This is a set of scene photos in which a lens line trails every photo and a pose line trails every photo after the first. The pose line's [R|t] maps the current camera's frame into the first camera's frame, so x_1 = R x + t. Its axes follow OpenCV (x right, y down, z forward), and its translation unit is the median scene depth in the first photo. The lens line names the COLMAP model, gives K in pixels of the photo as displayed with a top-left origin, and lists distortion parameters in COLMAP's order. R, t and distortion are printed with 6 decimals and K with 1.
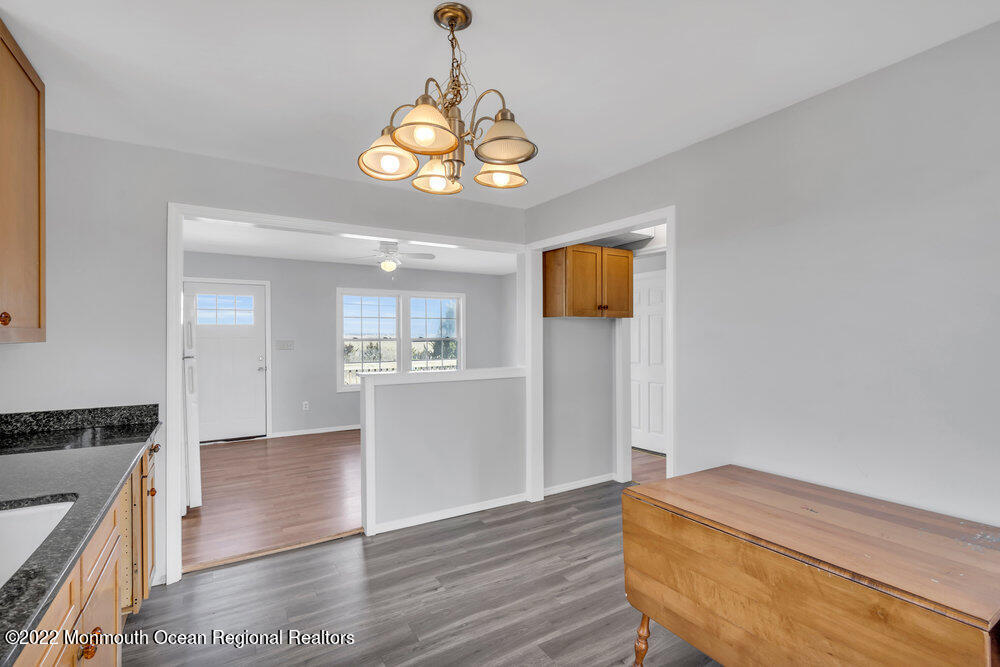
lens RADIAL K [[457.7, 0, 496.0], [0, 457.7, 334.4], [0, 0, 1]] dist [-0.003162, 0.000238]
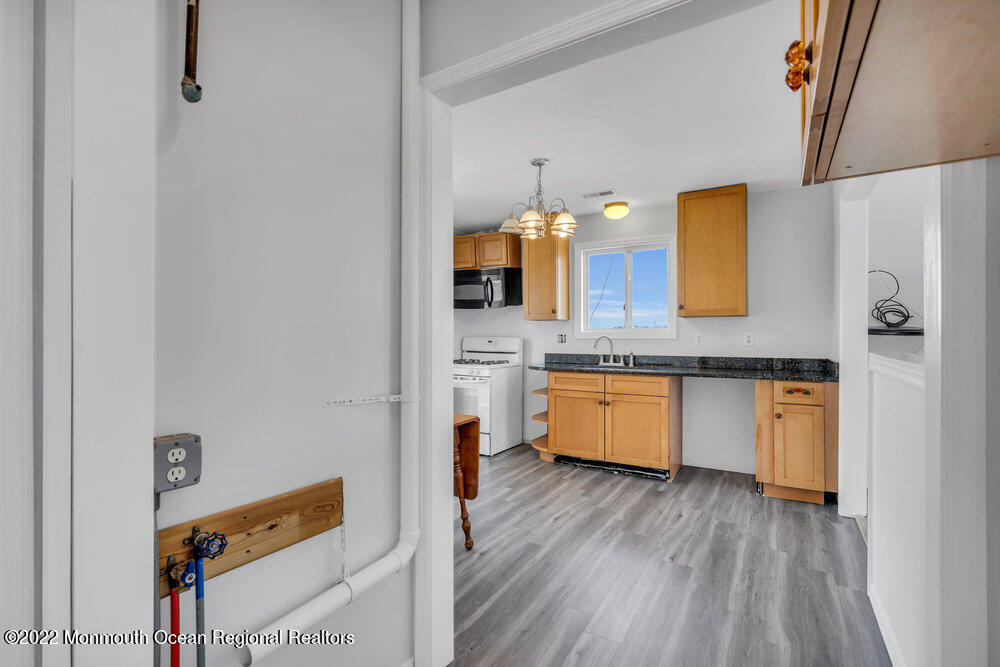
lens RADIAL K [[457.7, 0, 503.9], [0, 457.7, 333.7], [0, 0, 1]] dist [-0.003162, 0.000238]
pose [[-0.882412, 0.000406, -0.470477, 0.419848], [0.003290, 0.999981, -0.005307, 0.050699], [0.470465, -0.006231, -0.882397, 1.101095]]
